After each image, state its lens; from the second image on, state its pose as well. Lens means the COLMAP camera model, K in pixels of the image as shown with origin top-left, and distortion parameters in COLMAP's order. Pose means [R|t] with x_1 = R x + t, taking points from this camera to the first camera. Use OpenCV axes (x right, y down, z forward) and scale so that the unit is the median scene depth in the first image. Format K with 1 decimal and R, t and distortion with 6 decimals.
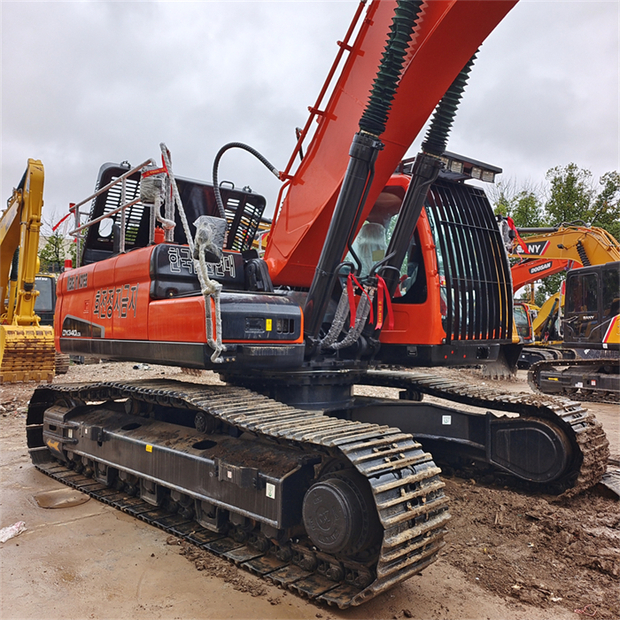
lens RADIAL K [[557.1, 0, 316.7], [0, 557.1, 309.0], [0, 0, 1]] dist [0.027658, 0.017589]
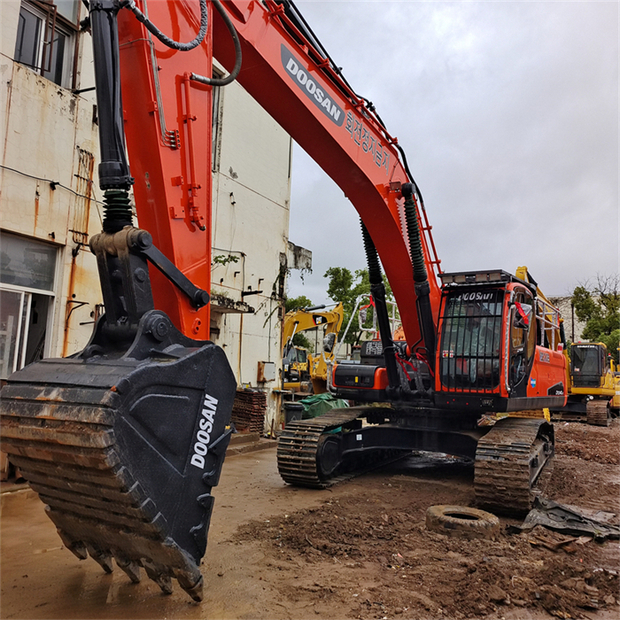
lens RADIAL K [[557.1, 0, 316.7], [0, 557.1, 309.0], [0, 0, 1]] dist [0.027658, 0.017589]
pose [[0.318911, -0.108671, -0.941534, 1.574369], [0.008925, 0.993705, -0.111670, -0.002057], [0.947743, 0.027210, 0.317873, 0.139036]]
